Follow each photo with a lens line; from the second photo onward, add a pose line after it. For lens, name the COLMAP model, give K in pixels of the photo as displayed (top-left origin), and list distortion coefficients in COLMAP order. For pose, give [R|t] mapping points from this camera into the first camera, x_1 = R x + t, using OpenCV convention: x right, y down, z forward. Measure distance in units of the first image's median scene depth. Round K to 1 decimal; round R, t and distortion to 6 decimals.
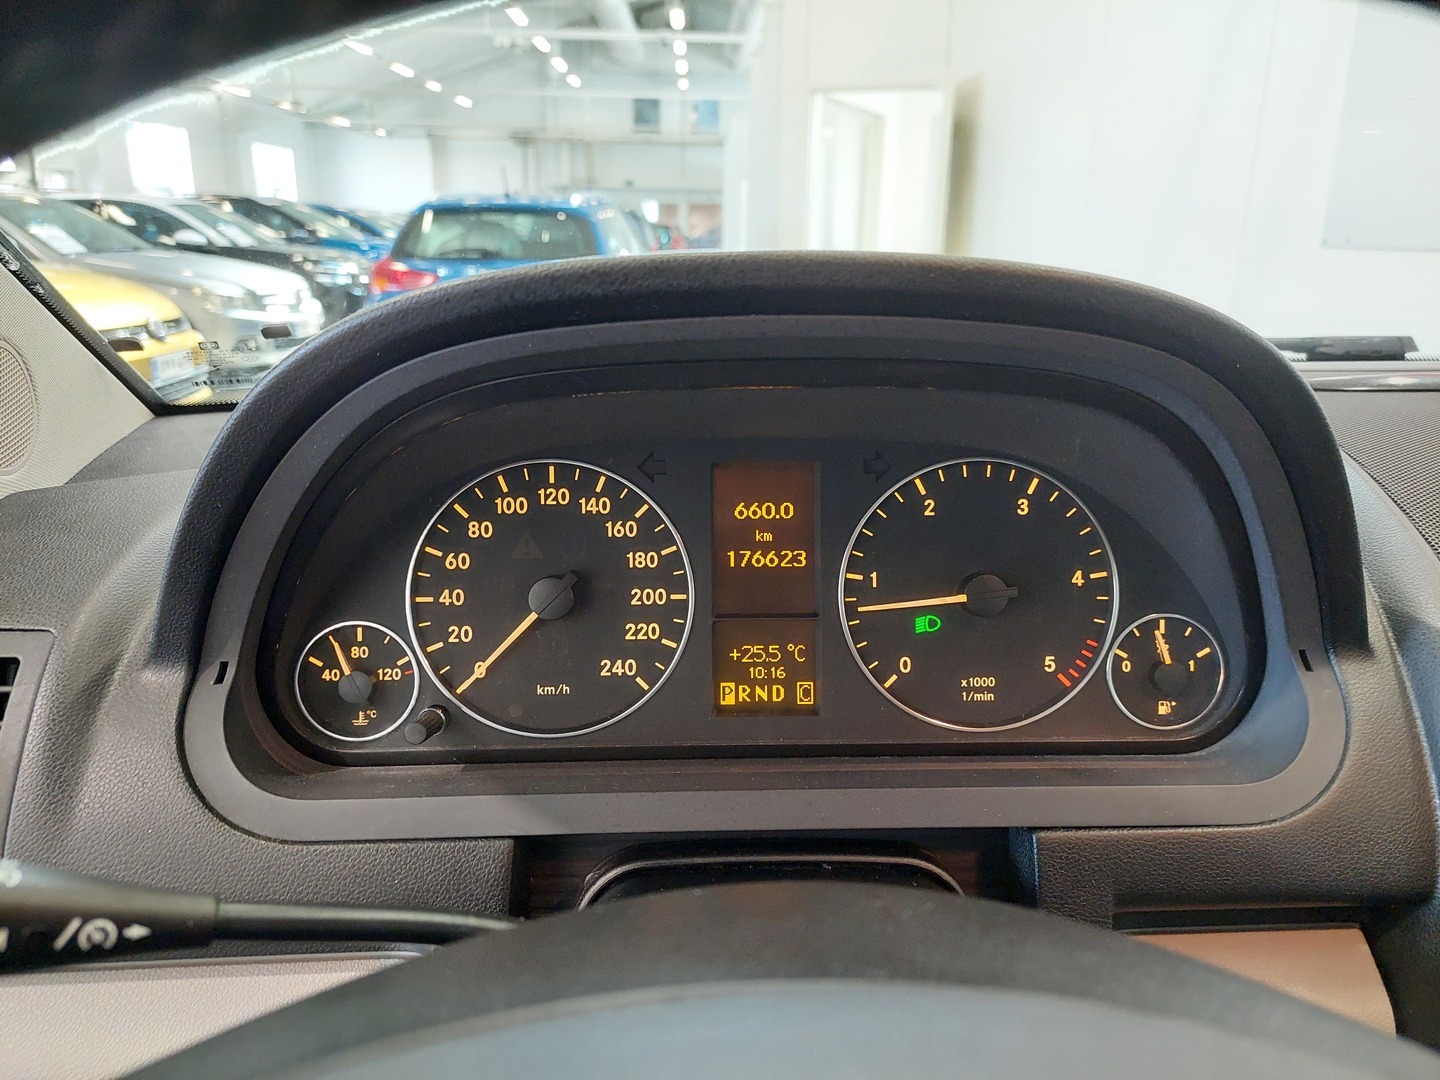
lens RADIAL K [[1011.0, 0, 715.2], [0, 1011.0, 566.2], [0, 0, 1]] dist [0.065914, -0.087336]
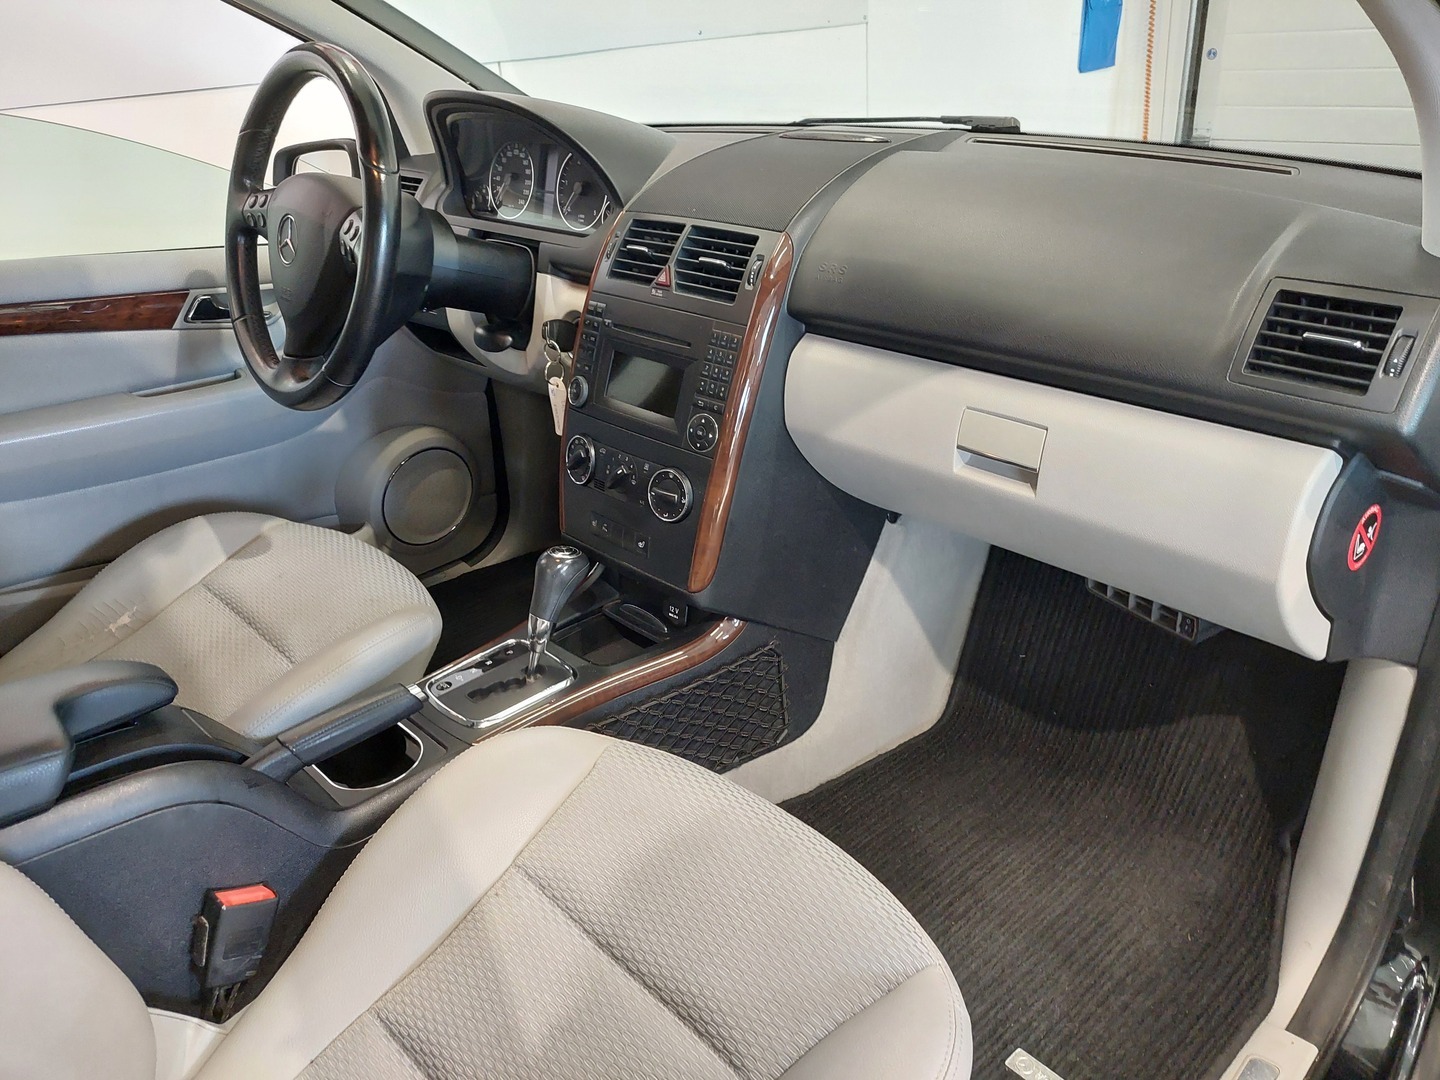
lens RADIAL K [[1011.0, 0, 715.2], [0, 1011.0, 566.2], [0, 0, 1]] dist [0.065914, -0.087336]
pose [[0.673178, 0.321188, -0.666086, 3.386127], [-0.179874, 0.944816, 0.273803, 0.215195], [0.717271, -0.064507, 0.693802, -1.221086]]
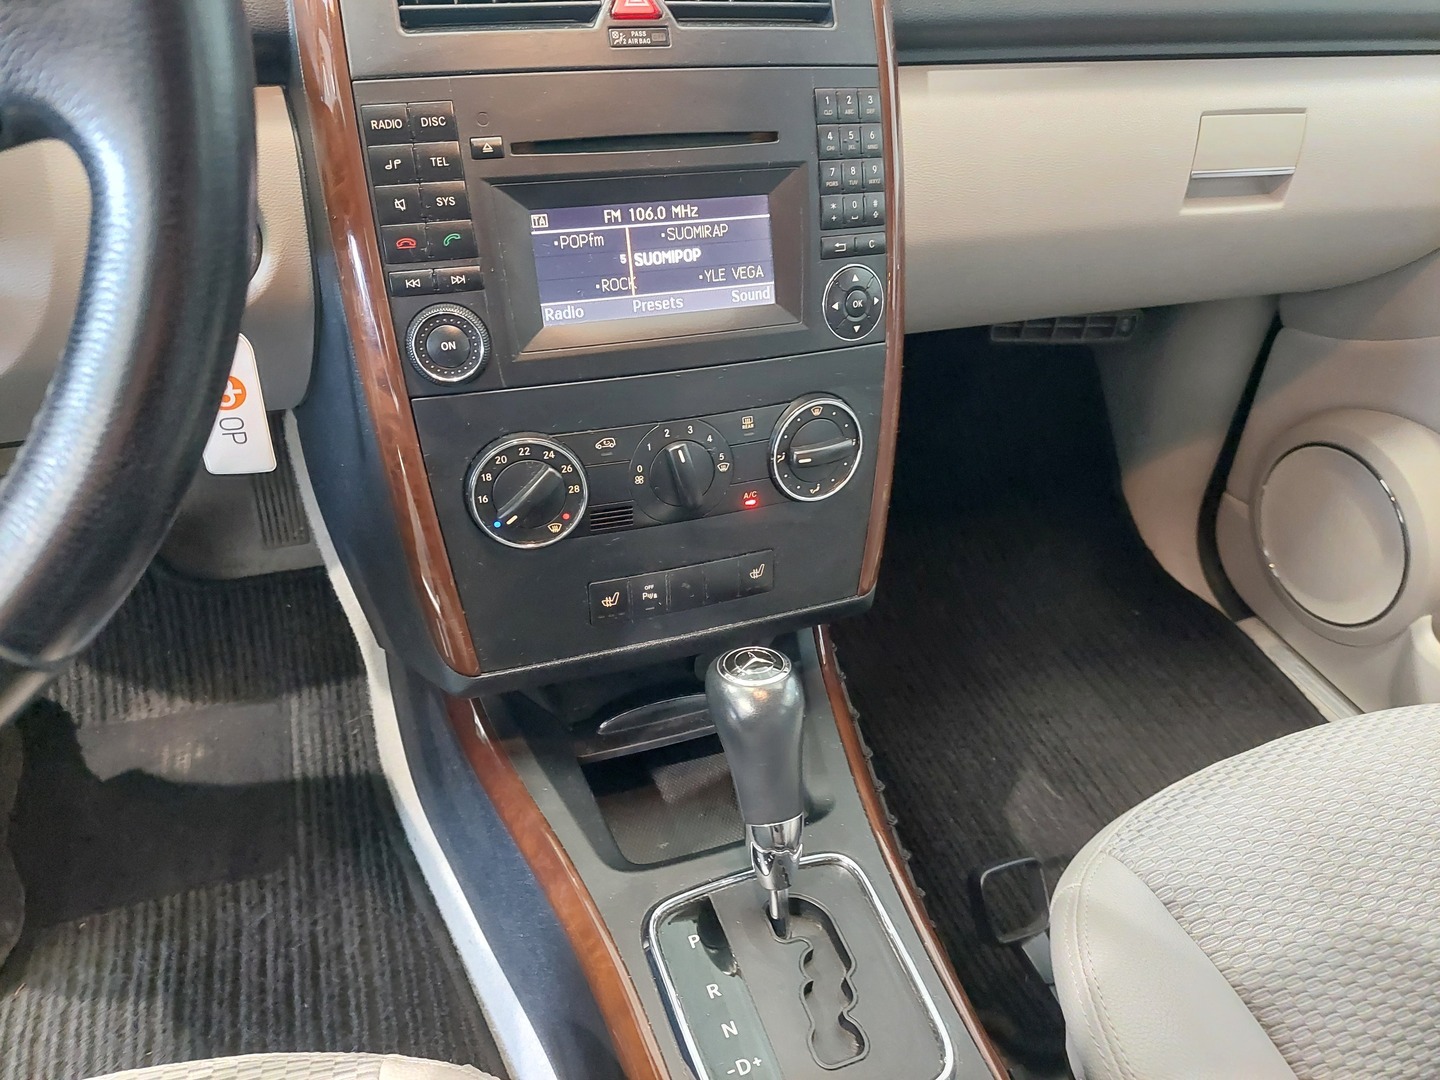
lens RADIAL K [[1044.4, 0, 723.2], [0, 1044.4, 546.6], [0, 0, 1]] dist [0.043944, -0.049656]
pose [[0.942175, -0.155451, 0.296885, 0.641599], [0.039961, 0.931699, 0.361027, 0.425944], [-0.332730, -0.328287, 0.884035, -0.615438]]
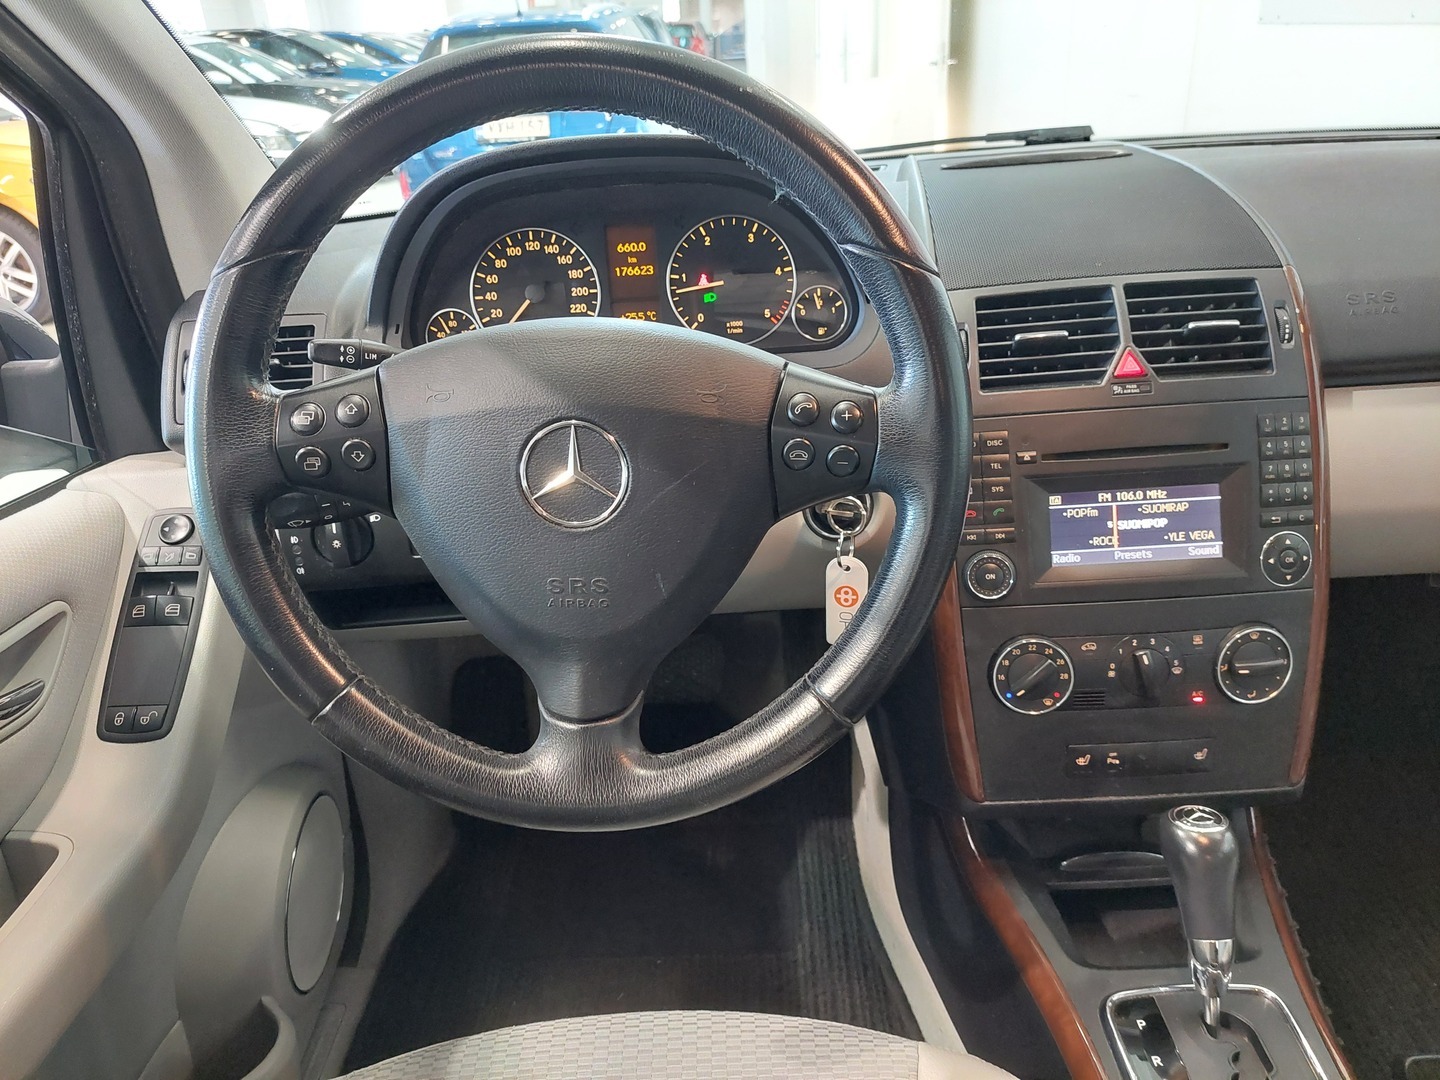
lens RADIAL K [[1024.8, 0, 727.7], [0, 1024.8, 543.6], [0, 0, 1]] dist [0.077911, -0.121573]
pose [[0.997578, -0.051729, -0.046504, 0.328282], [0.058029, 0.987533, 0.146324, 0.261685], [0.038355, -0.148669, 0.988143, -1.269435]]
